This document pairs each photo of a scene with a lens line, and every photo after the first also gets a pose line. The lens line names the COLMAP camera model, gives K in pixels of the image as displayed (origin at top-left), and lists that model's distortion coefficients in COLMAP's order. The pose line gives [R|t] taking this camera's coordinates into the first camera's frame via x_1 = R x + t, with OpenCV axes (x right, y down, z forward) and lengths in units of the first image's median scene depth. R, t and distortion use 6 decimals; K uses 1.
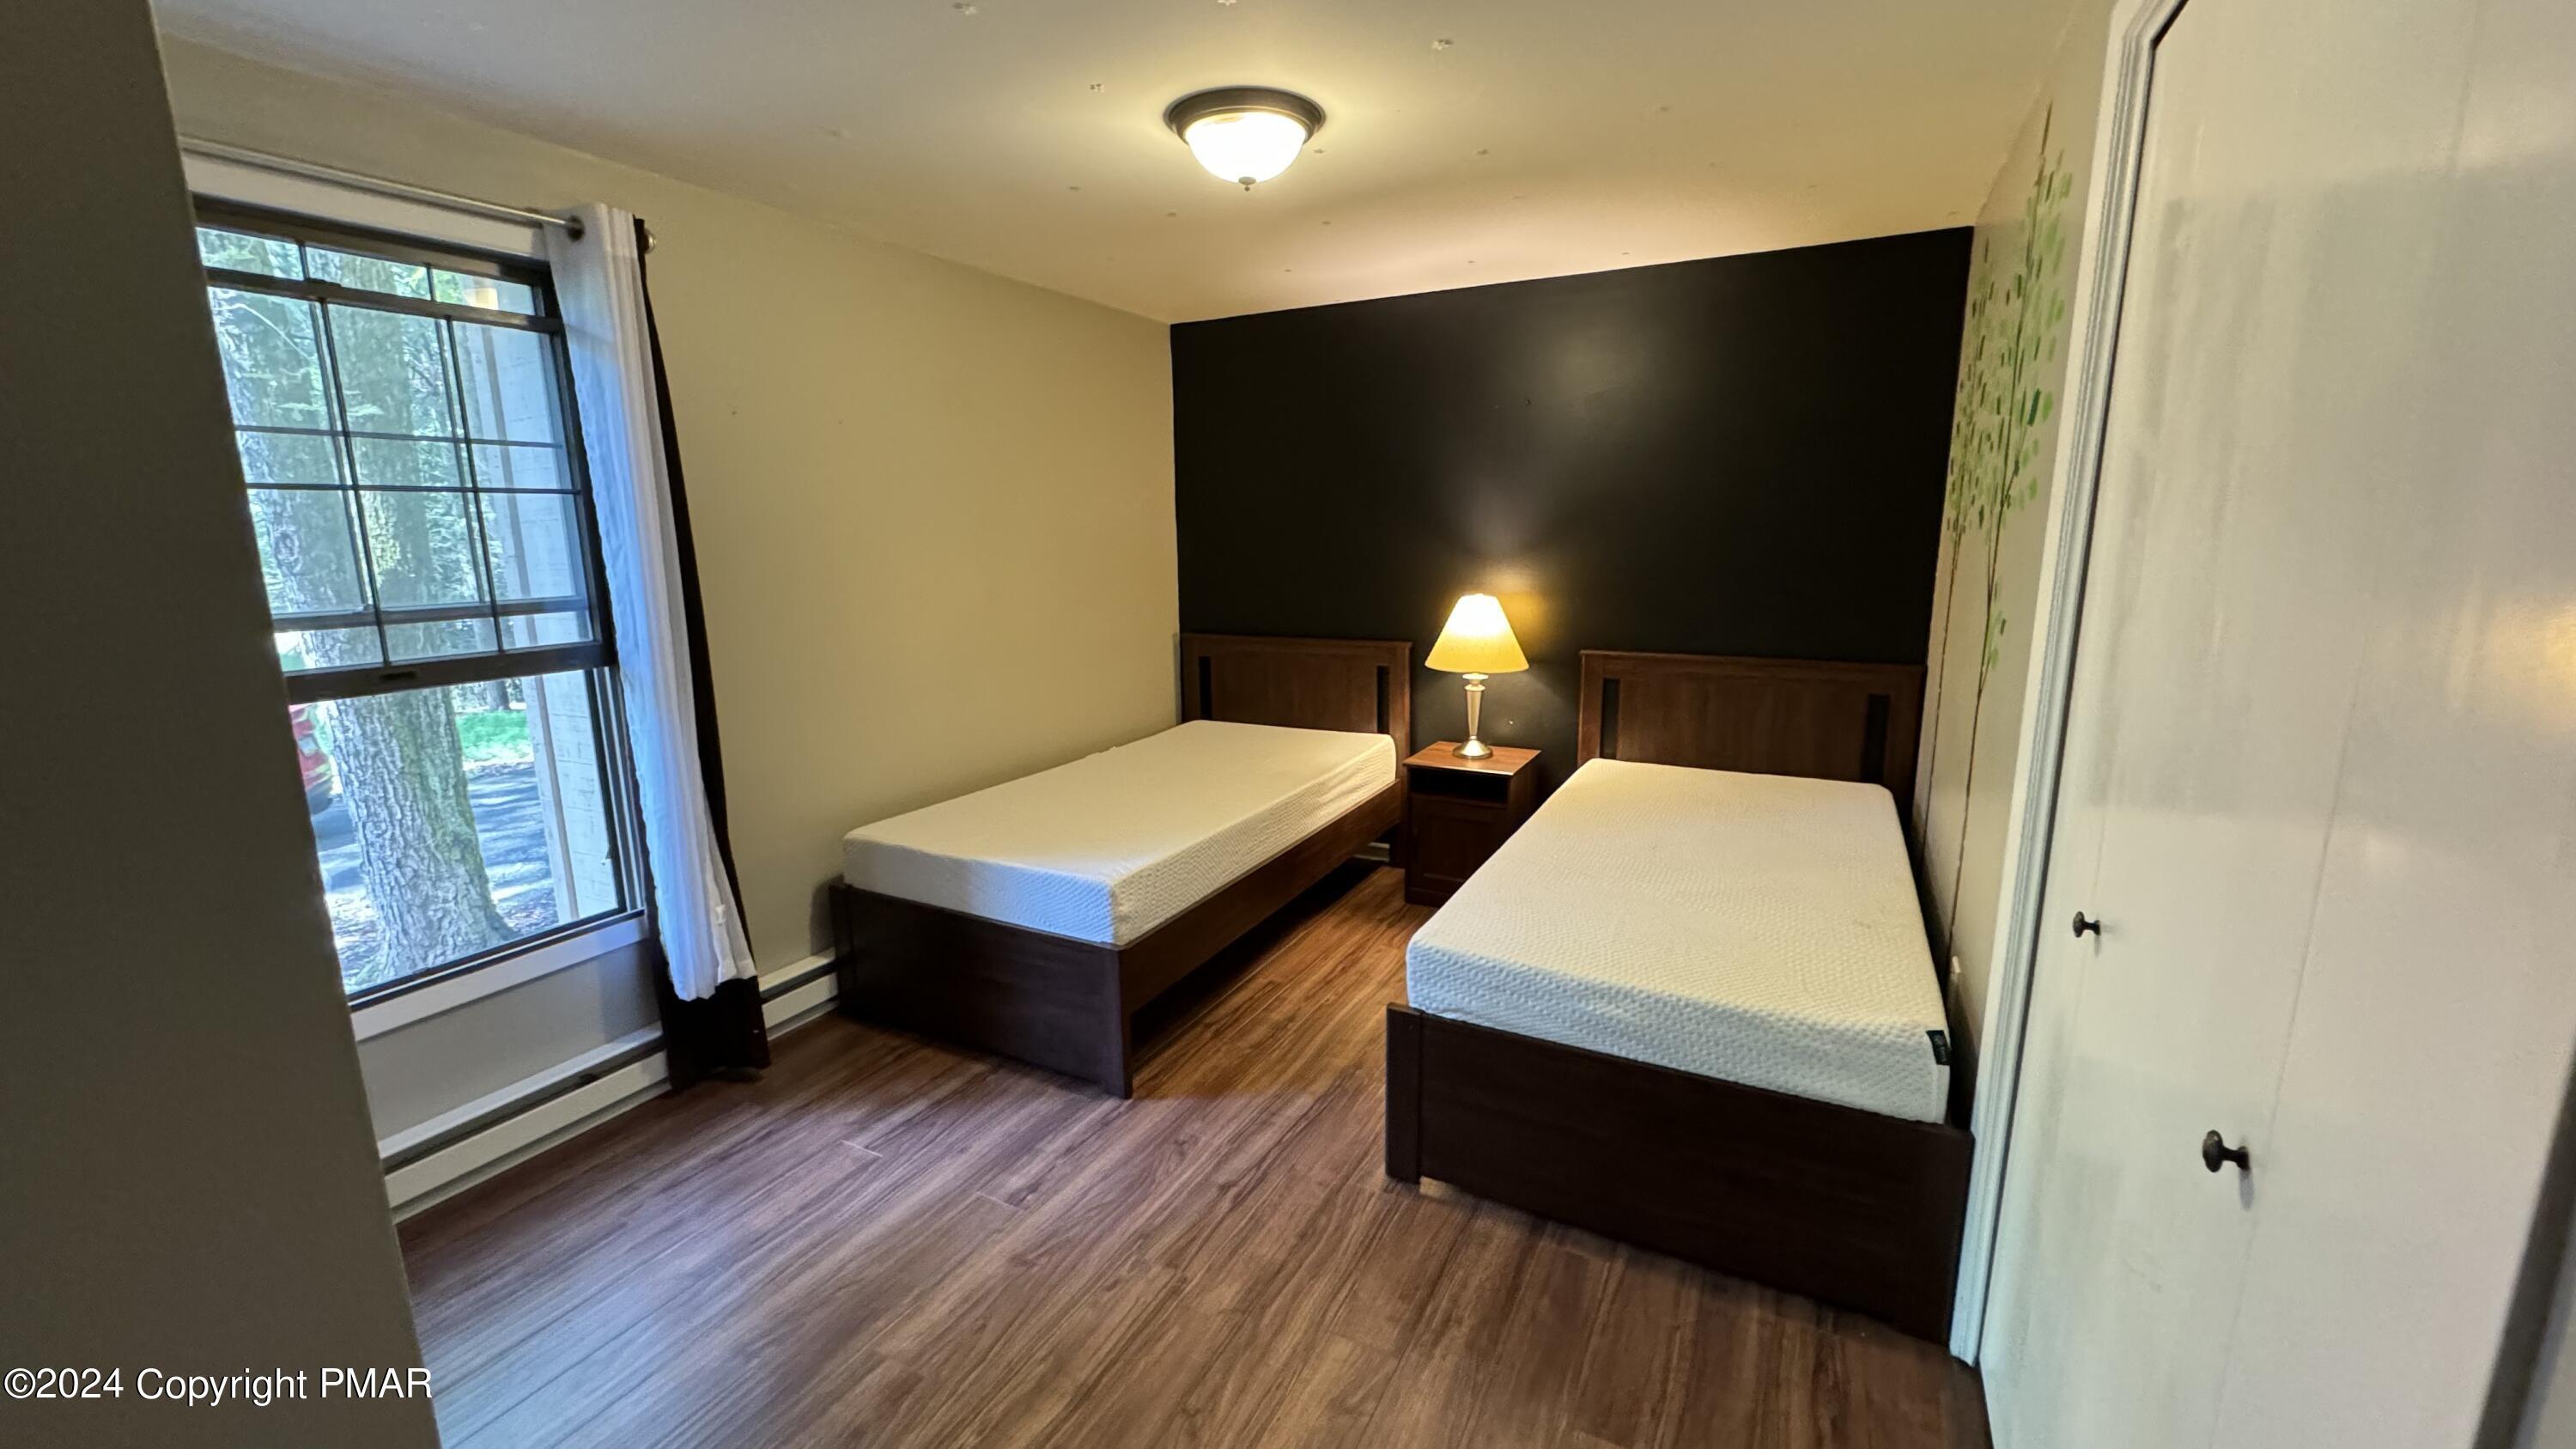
lens RADIAL K [[1021.0, 0, 1294.1], [0, 1021.0, 724.3], [0, 0, 1]] dist [-0.001863, 0.000638]
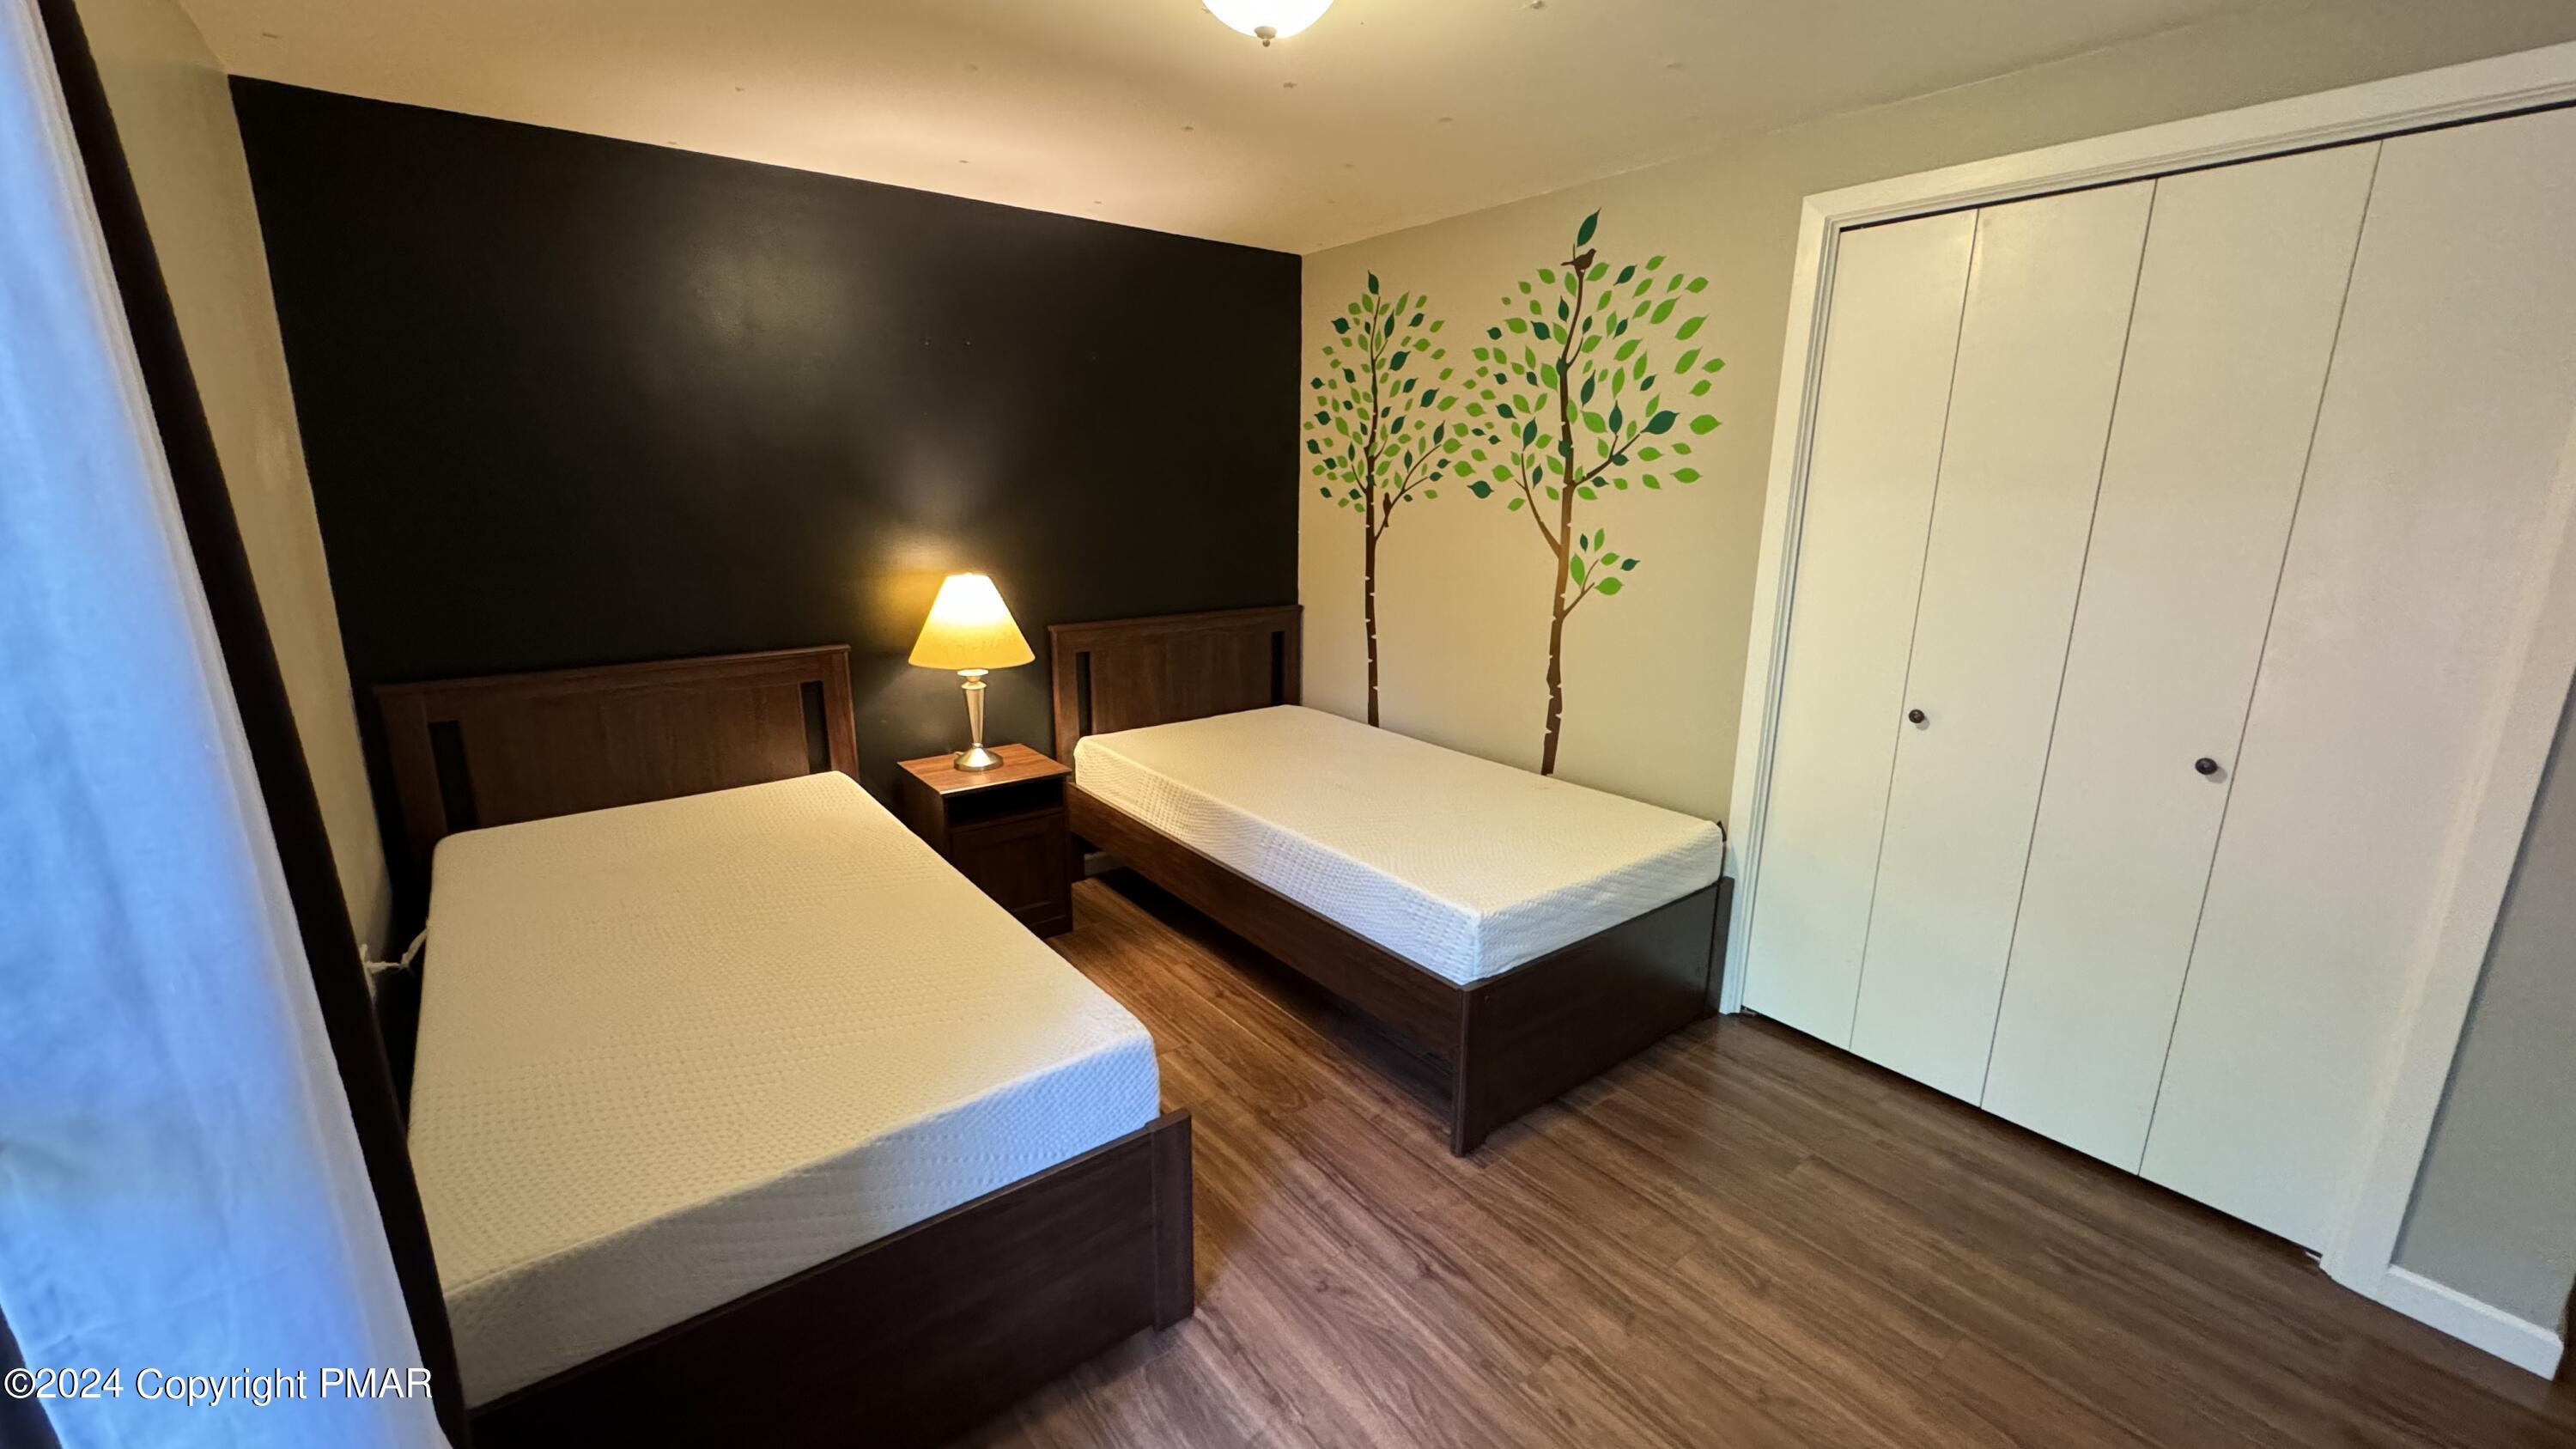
lens RADIAL K [[1021.0, 0, 1281.7], [0, 1021.0, 727.9], [0, 0, 1]] dist [-0.001863, 0.000638]
pose [[0.424044, -0.202282, 0.882762, -0.755859], [0.164697, 0.975707, 0.144466, -0.133550], [-0.890540, 0.084128, 0.447058, 0.661074]]
